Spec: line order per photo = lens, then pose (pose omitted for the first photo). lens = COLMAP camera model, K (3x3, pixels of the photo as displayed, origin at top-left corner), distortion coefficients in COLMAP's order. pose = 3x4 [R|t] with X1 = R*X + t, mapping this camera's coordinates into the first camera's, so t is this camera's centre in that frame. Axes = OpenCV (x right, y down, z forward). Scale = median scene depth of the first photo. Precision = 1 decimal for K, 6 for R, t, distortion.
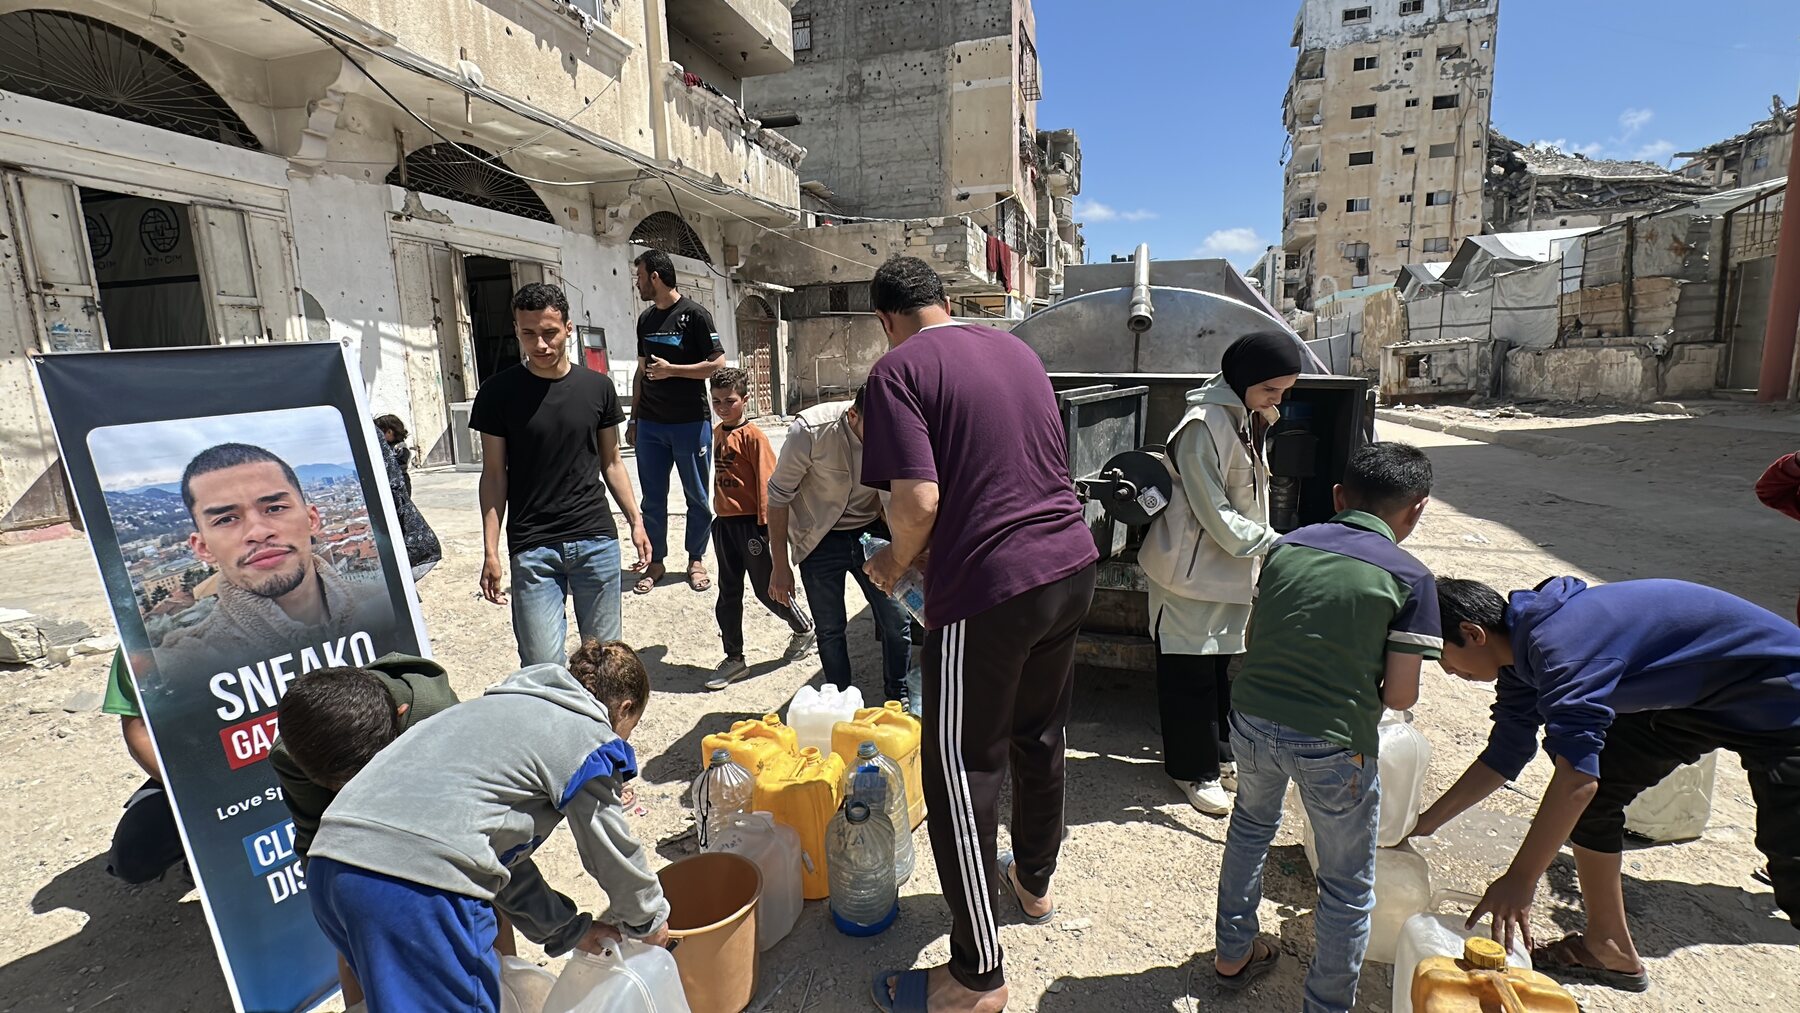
lens RADIAL K [[822.6, 0, 896.3], [0, 822.6, 507.0], [0, 0, 1]] dist [-0.000657, -0.000069]
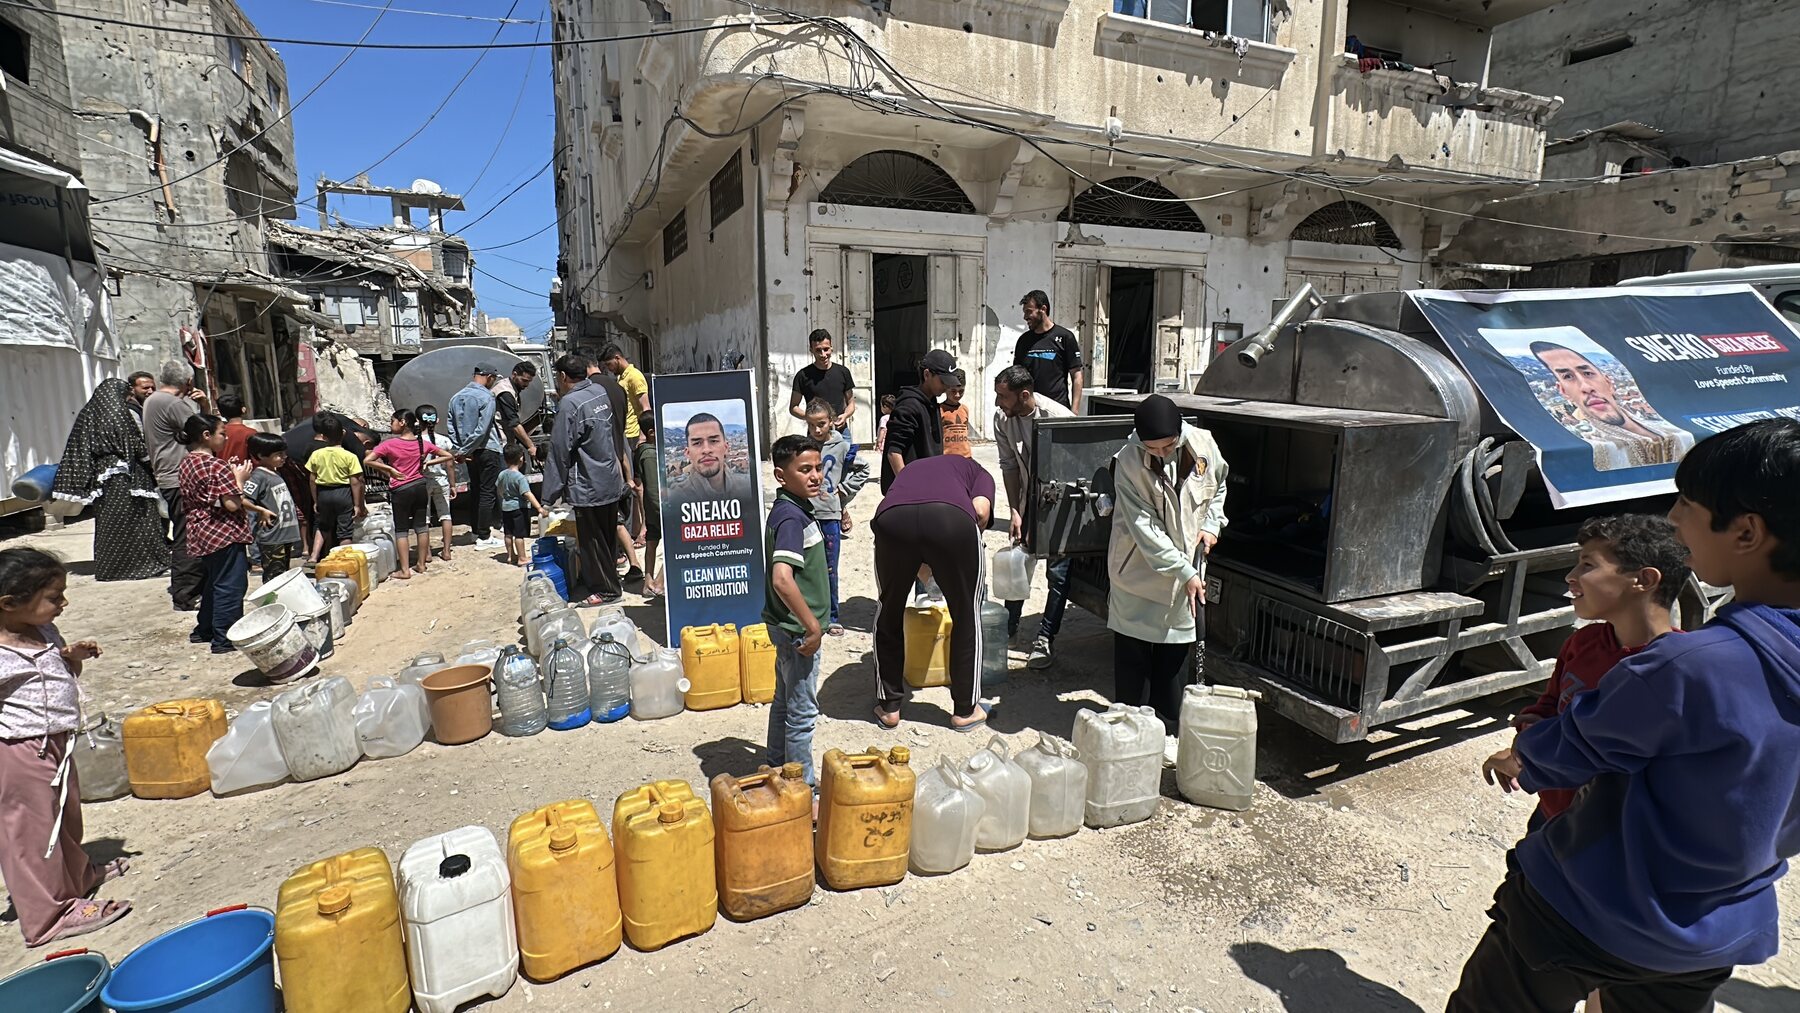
lens RADIAL K [[822.6, 0, 899.1], [0, 822.6, 509.1], [0, 0, 1]] dist [-0.000657, -0.000069]
pose [[0.630103, 0.159817, -0.759888, 0.291693], [-0.140234, 0.985921, 0.091074, -0.019660], [0.763744, 0.049176, 0.643643, -0.024228]]
